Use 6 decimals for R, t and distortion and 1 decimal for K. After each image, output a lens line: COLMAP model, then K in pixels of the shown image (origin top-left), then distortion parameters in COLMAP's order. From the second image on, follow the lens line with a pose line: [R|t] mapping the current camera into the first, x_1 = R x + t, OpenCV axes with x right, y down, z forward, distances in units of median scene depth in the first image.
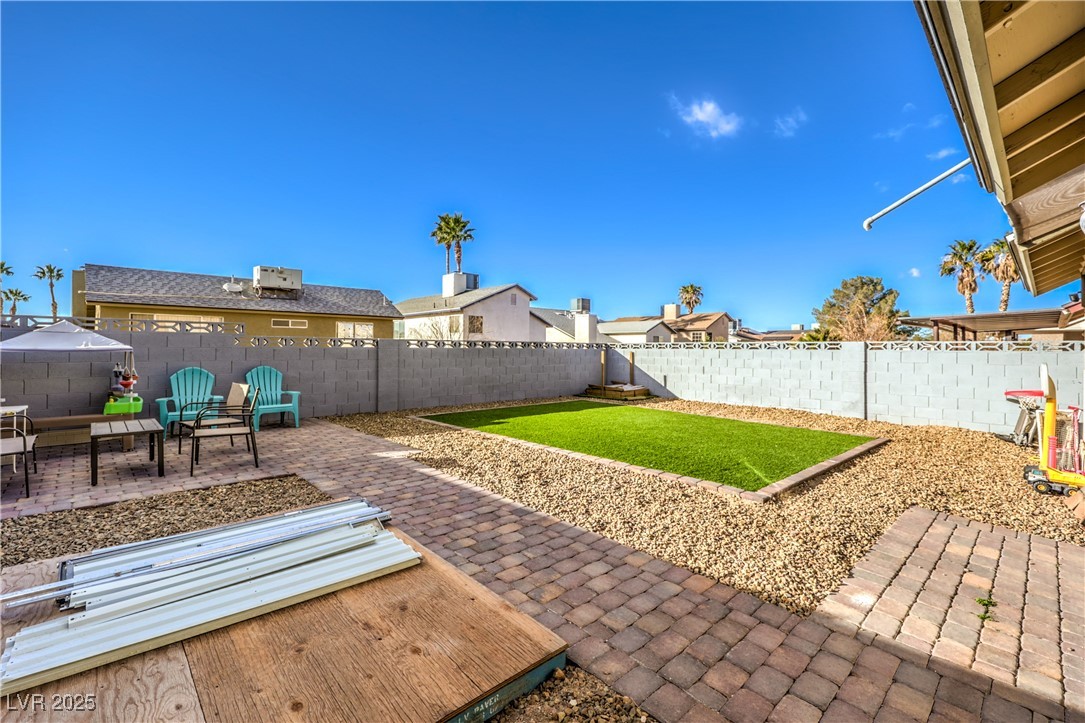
lens RADIAL K [[487.4, 0, 542.5], [0, 487.4, 361.5], [0, 0, 1]] dist [-0.000429, 0.000088]
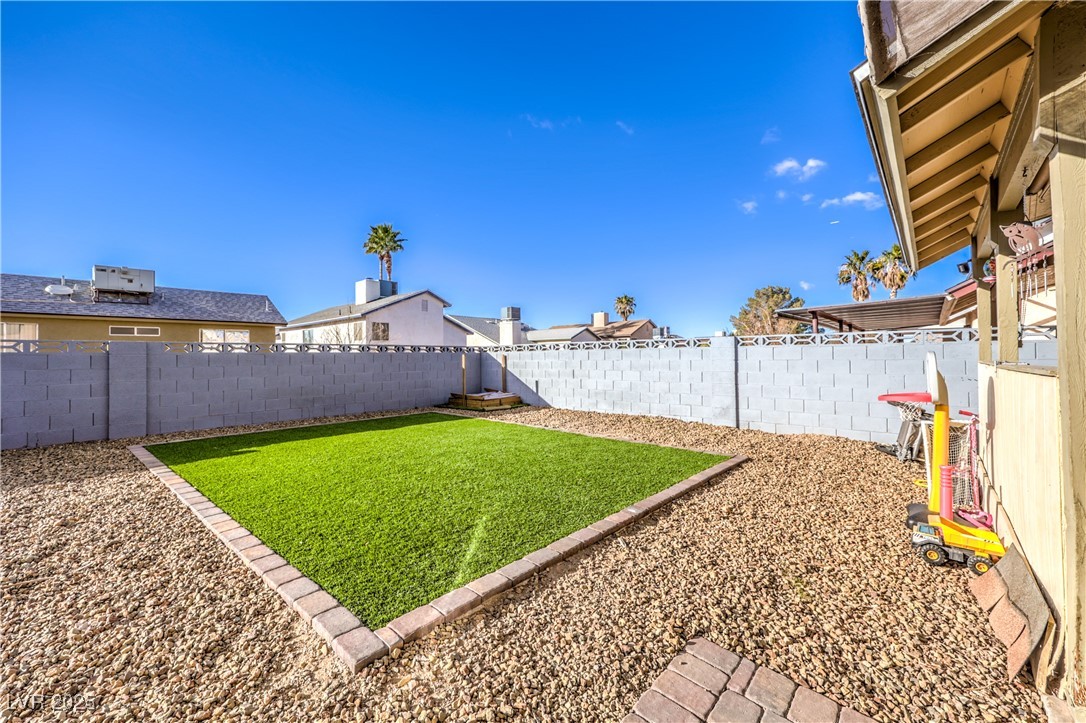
lens RADIAL K [[452.9, 0, 537.2], [0, 452.9, 366.2], [0, 0, 1]] dist [0.001353, -0.000058]
pose [[0.995697, -0.019819, 0.090521, 0.163935], [0.020381, 0.999778, -0.005289, 0.005677], [-0.090397, 0.007111, 0.995880, 0.161686]]
